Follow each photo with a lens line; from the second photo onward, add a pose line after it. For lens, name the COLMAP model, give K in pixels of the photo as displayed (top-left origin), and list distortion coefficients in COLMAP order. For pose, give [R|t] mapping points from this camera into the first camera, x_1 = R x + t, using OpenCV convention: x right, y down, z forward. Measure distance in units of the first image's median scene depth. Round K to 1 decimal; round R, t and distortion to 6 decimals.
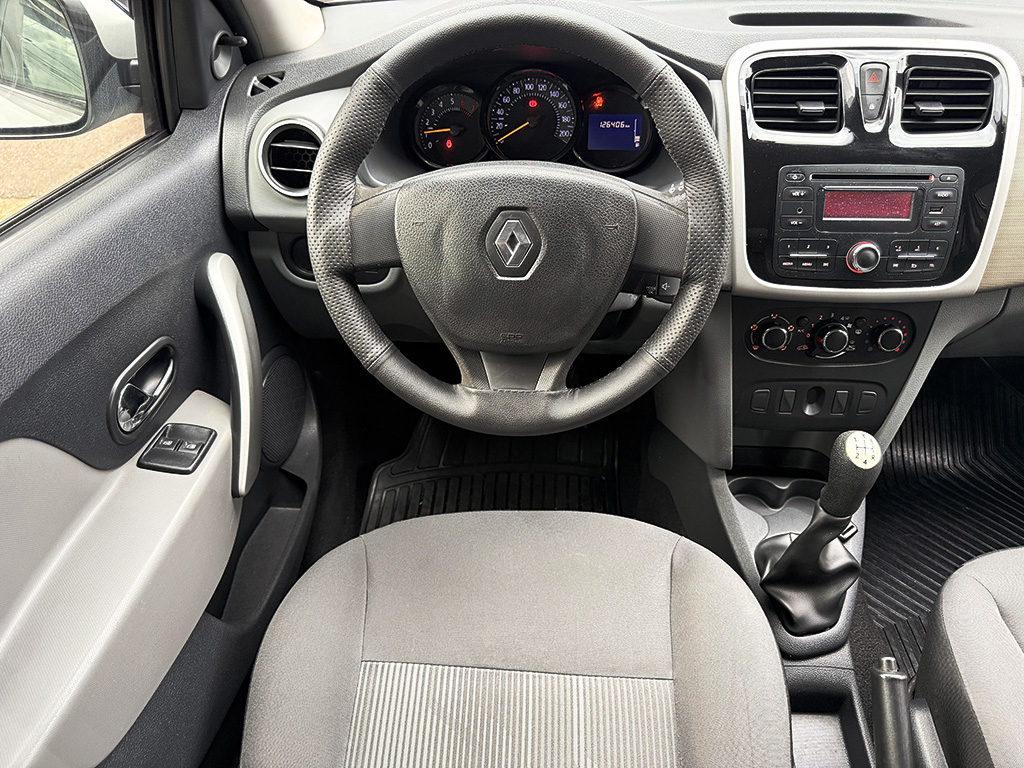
lens RADIAL K [[737.1, 0, 511.1], [0, 737.1, 404.8], [0, 0, 1]] dist [-0.002212, -0.002740]
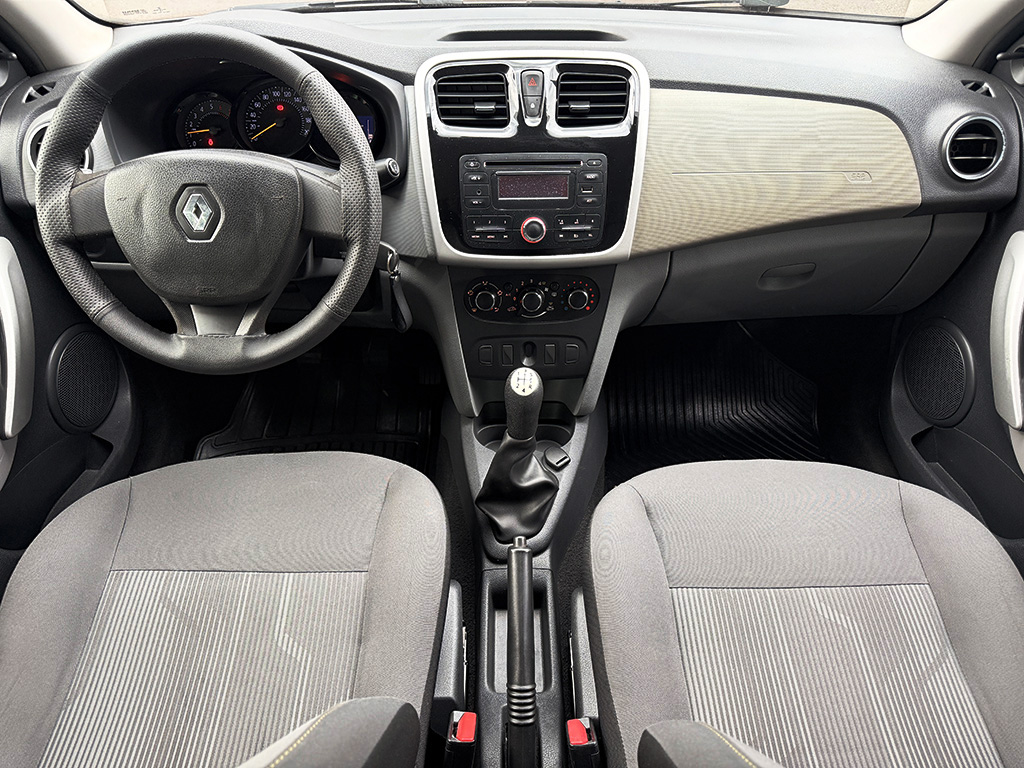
lens RADIAL K [[709.8, 0, 512.5], [0, 709.8, 413.3], [0, 0, 1]] dist [0.079278, -0.089835]
pose [[0.997914, -0.032868, 0.055568, 0.372678], [0.033532, 0.999376, -0.011076, 0.122282], [-0.055169, 0.012916, 0.998393, -0.193513]]
